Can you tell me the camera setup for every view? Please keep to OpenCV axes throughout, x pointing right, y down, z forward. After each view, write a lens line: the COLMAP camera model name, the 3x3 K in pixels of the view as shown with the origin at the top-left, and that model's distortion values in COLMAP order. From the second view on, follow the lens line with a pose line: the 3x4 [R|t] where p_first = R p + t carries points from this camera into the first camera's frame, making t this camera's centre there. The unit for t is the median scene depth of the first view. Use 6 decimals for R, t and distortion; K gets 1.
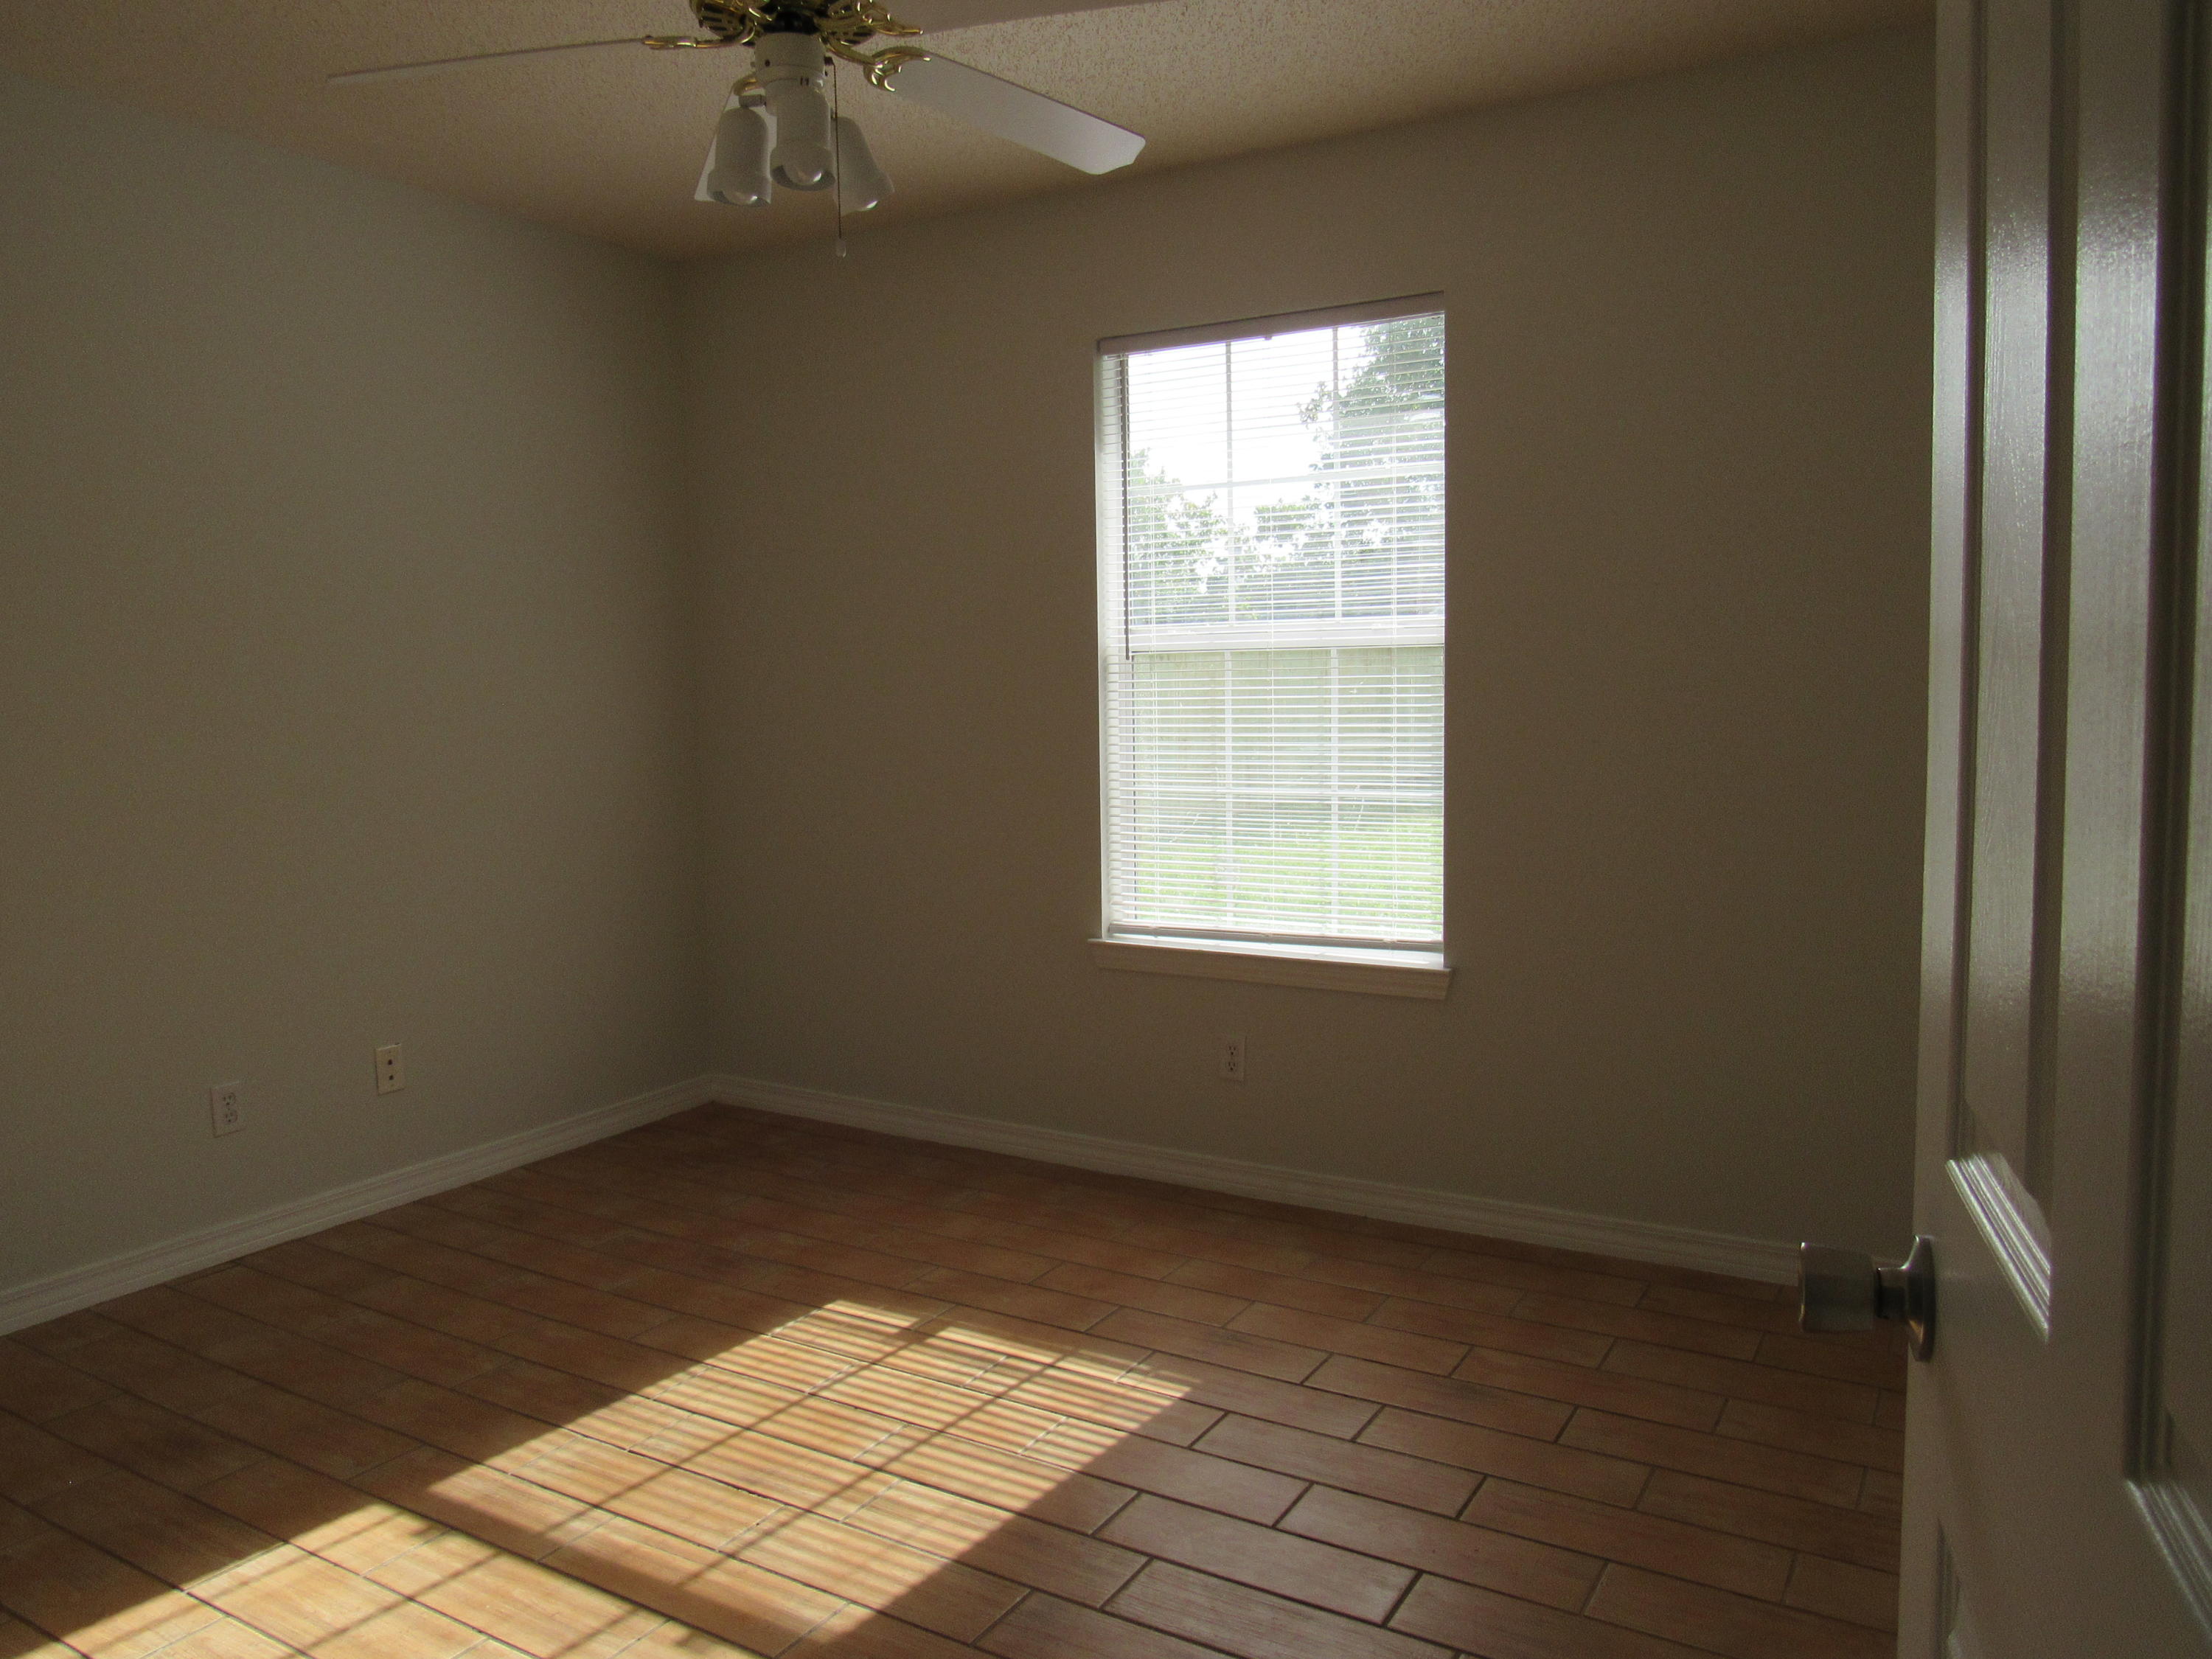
lens RADIAL K [[1563.9, 0, 1106.0], [0, 1563.9, 829.5], [0, 0, 1]] dist [-0.029435, -0.001235]
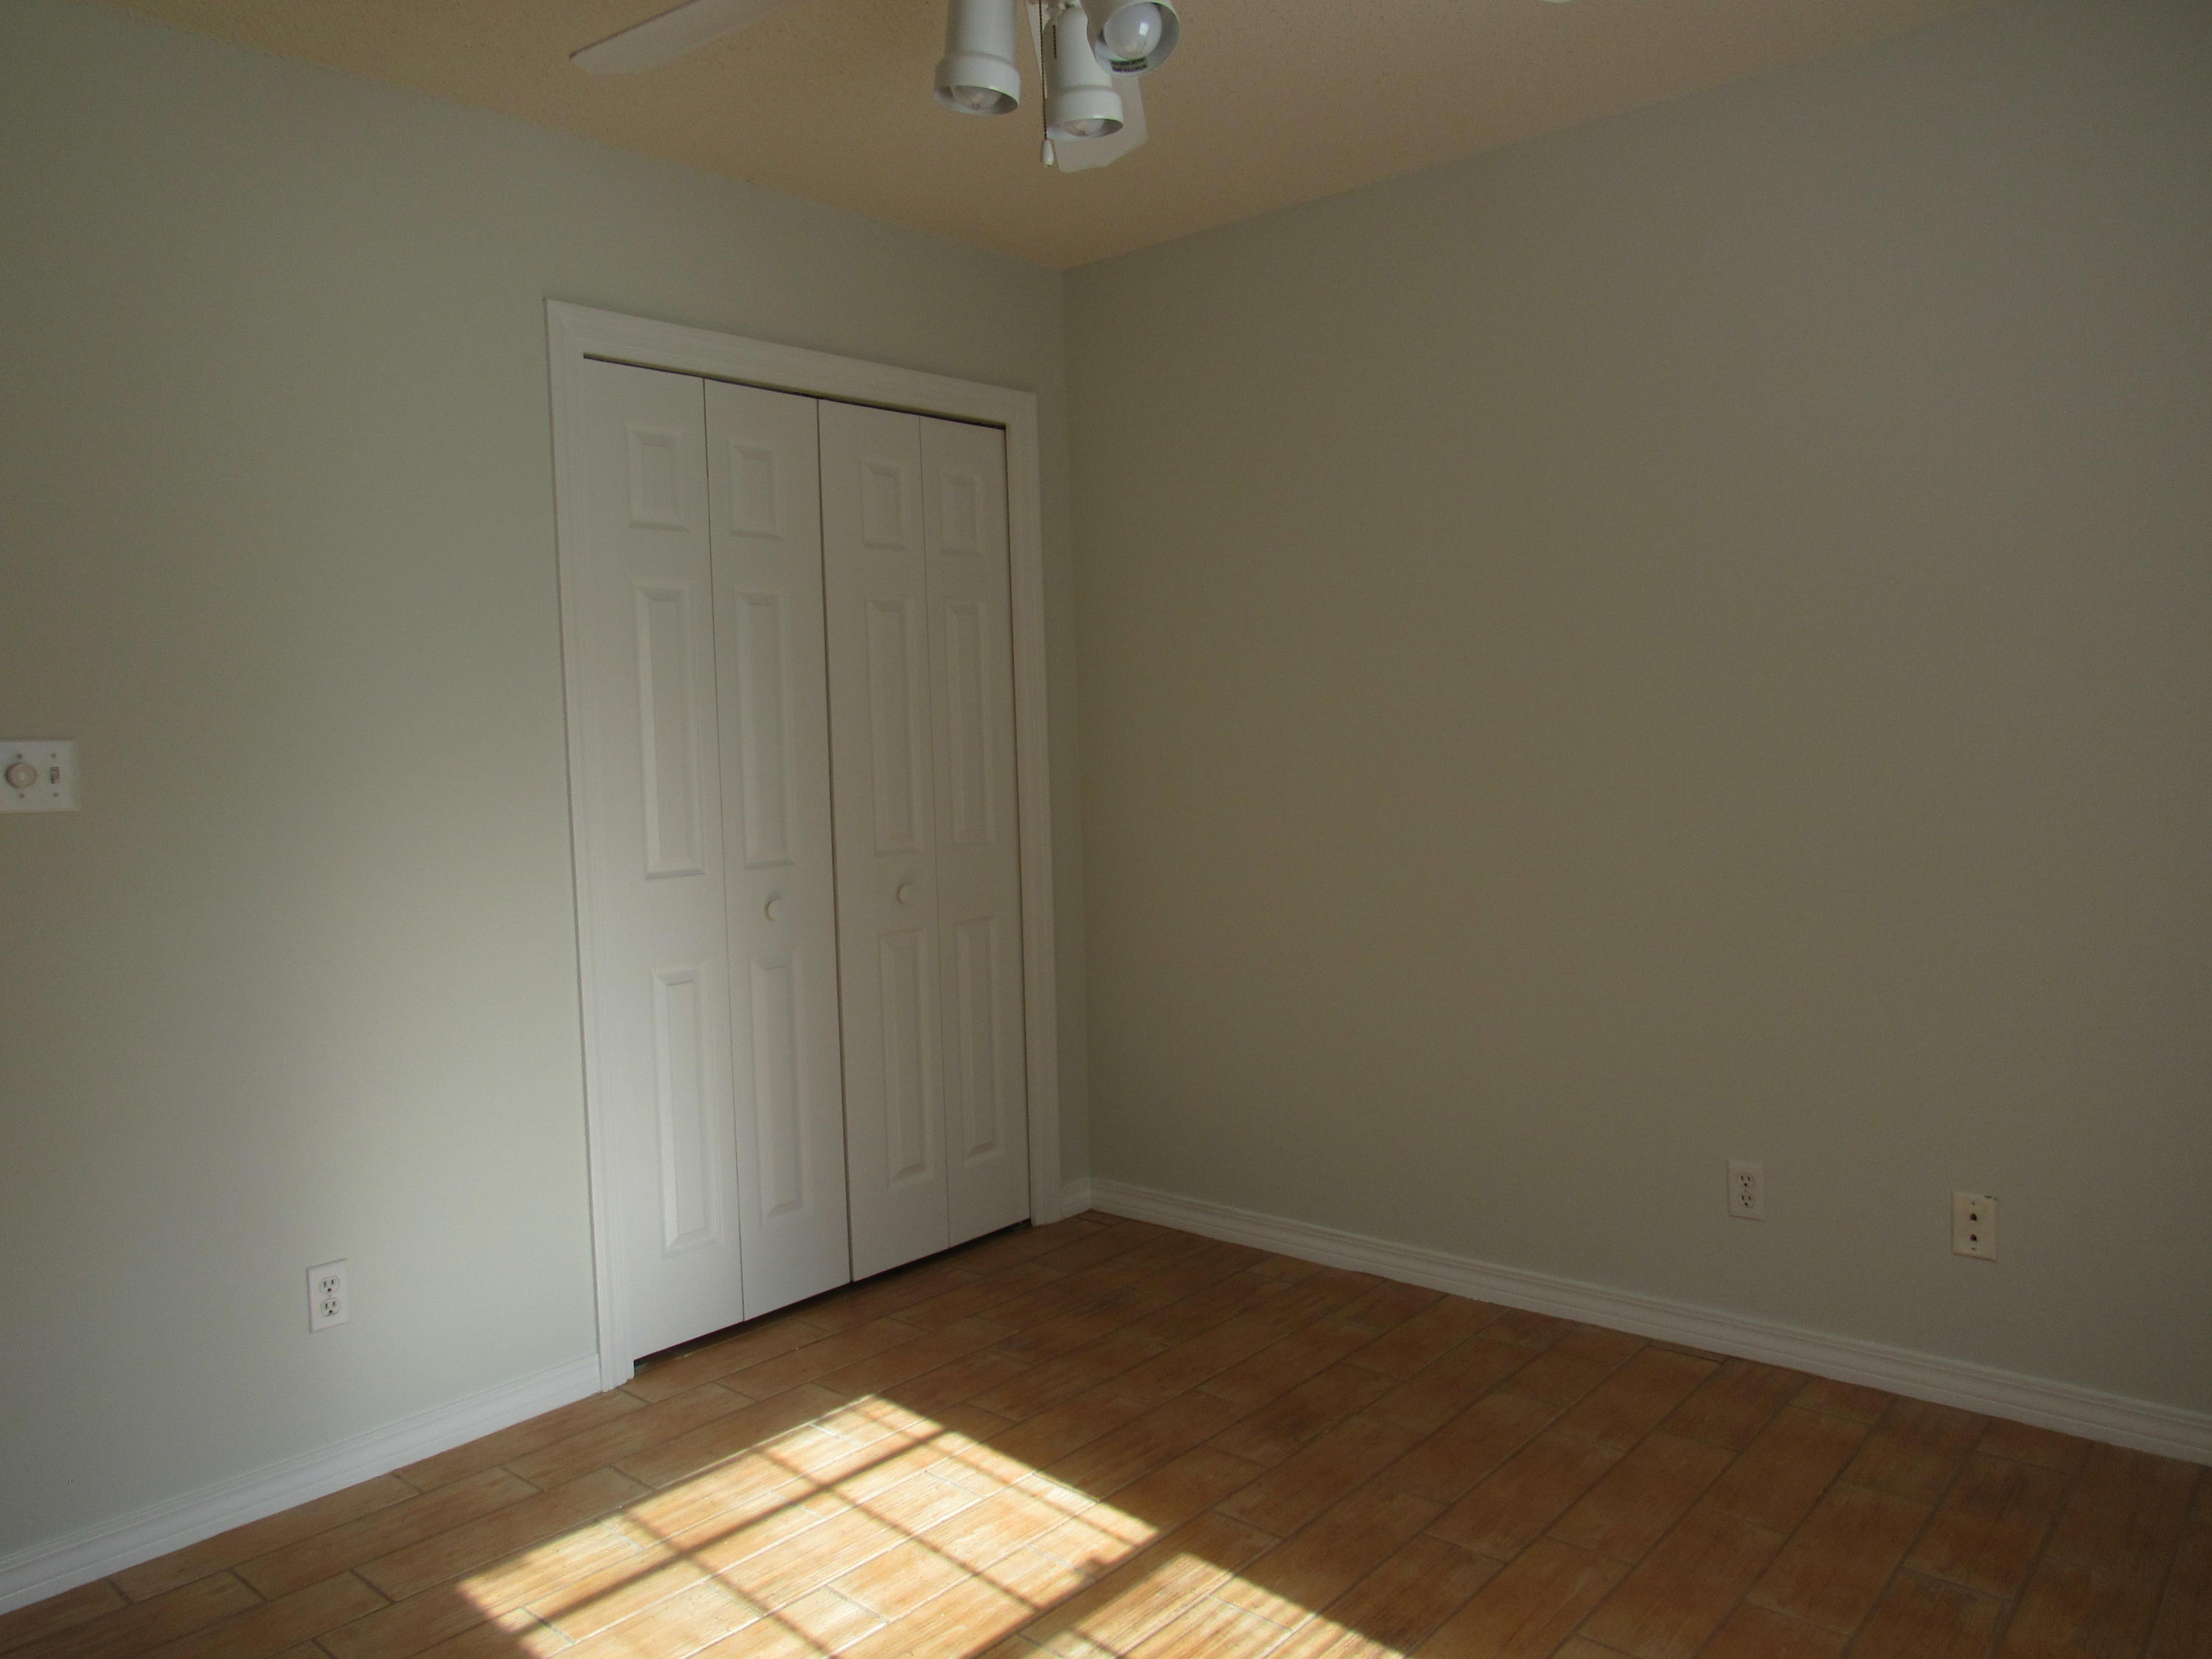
lens RADIAL K [[1563.9, 0, 1106.0], [0, 1563.9, 829.5], [0, 0, 1]] dist [-0.029435, -0.001235]
pose [[-0.197010, 0.074651, -0.977555, 0.460918], [-0.055440, 0.994653, 0.087129, -0.106164], [0.978833, 0.071361, -0.191818, 1.010230]]
